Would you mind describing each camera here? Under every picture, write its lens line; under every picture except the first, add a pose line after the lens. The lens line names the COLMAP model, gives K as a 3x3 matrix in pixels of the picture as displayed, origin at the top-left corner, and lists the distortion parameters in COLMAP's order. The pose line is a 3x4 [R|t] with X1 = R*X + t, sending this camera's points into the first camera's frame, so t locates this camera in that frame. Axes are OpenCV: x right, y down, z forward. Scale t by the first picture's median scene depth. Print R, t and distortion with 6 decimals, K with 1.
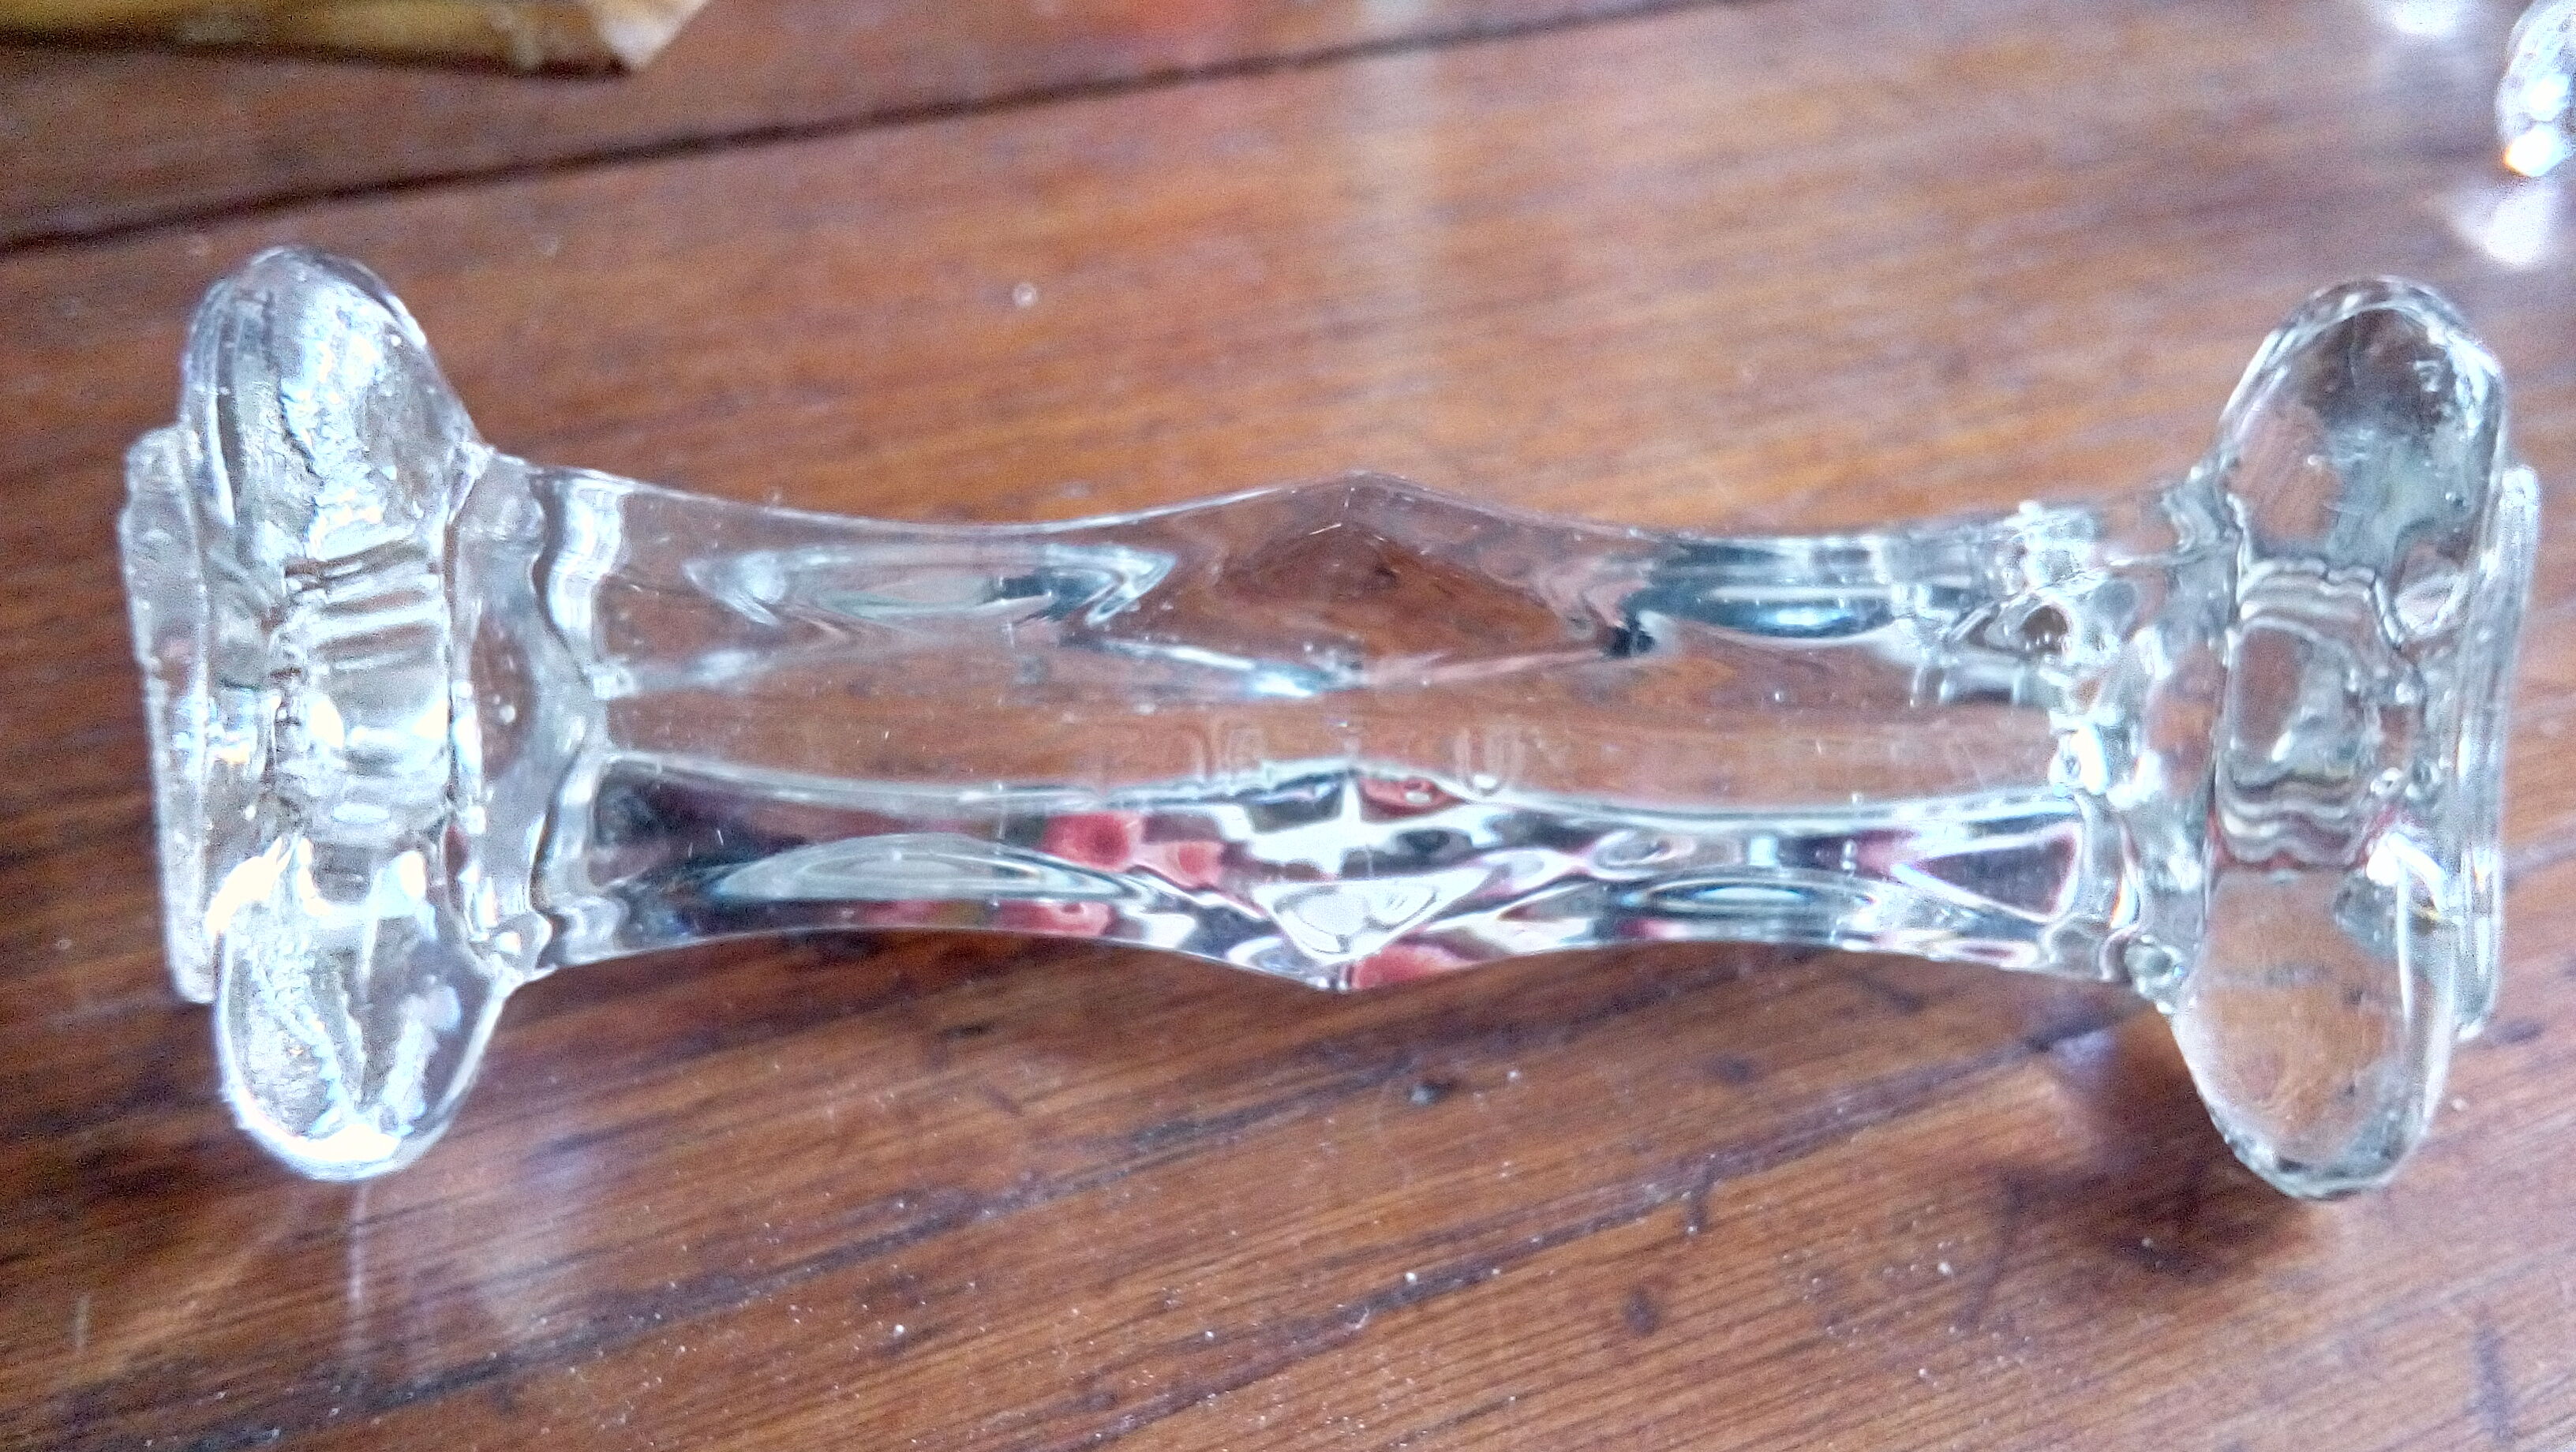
lens RADIAL K [[2098.6, 0, 1288.0], [0, 2098.6, 726.0], [0, 0, 1]] dist [0.001302, -0.004358]
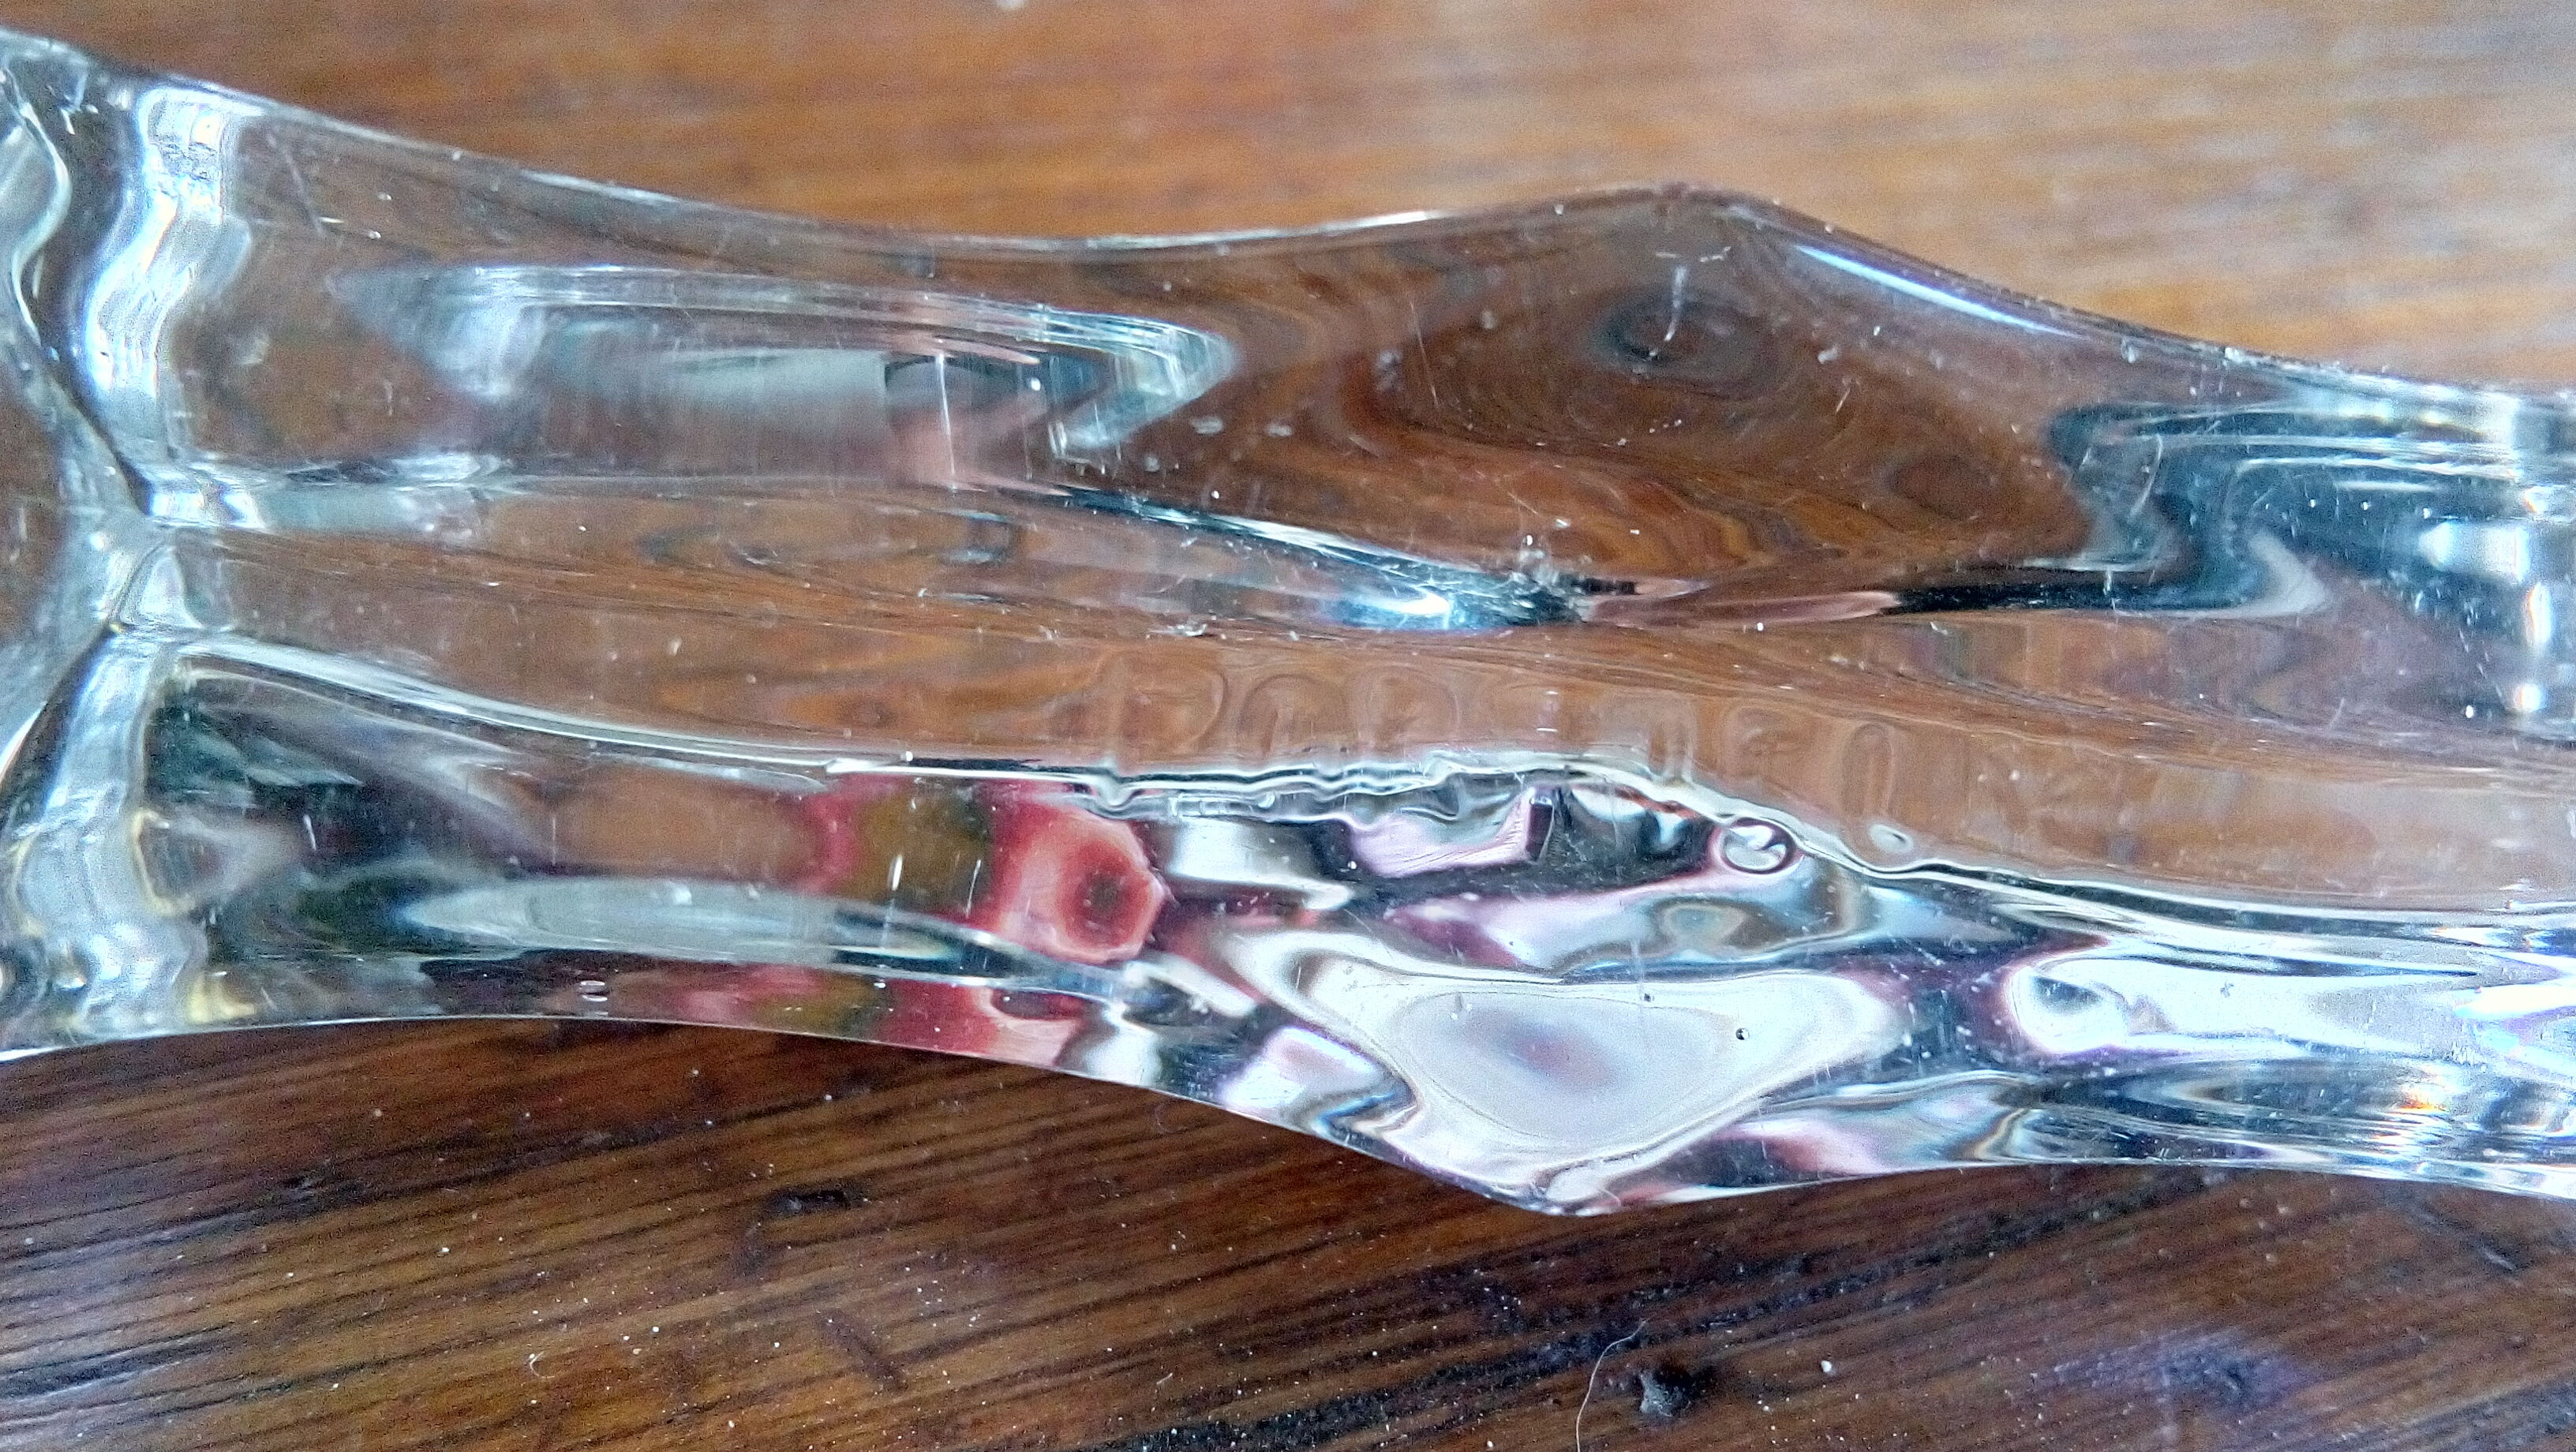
lens RADIAL K [[2098.6, 0, 1288.0], [0, 2098.6, 726.0], [0, 0, 1]] dist [0.001302, -0.004358]
pose [[0.996299, 0.079642, 0.032324, -0.056631], [-0.081082, 0.995646, 0.045992, -0.009602], [-0.028520, -0.048443, 0.998419, 0.447312]]
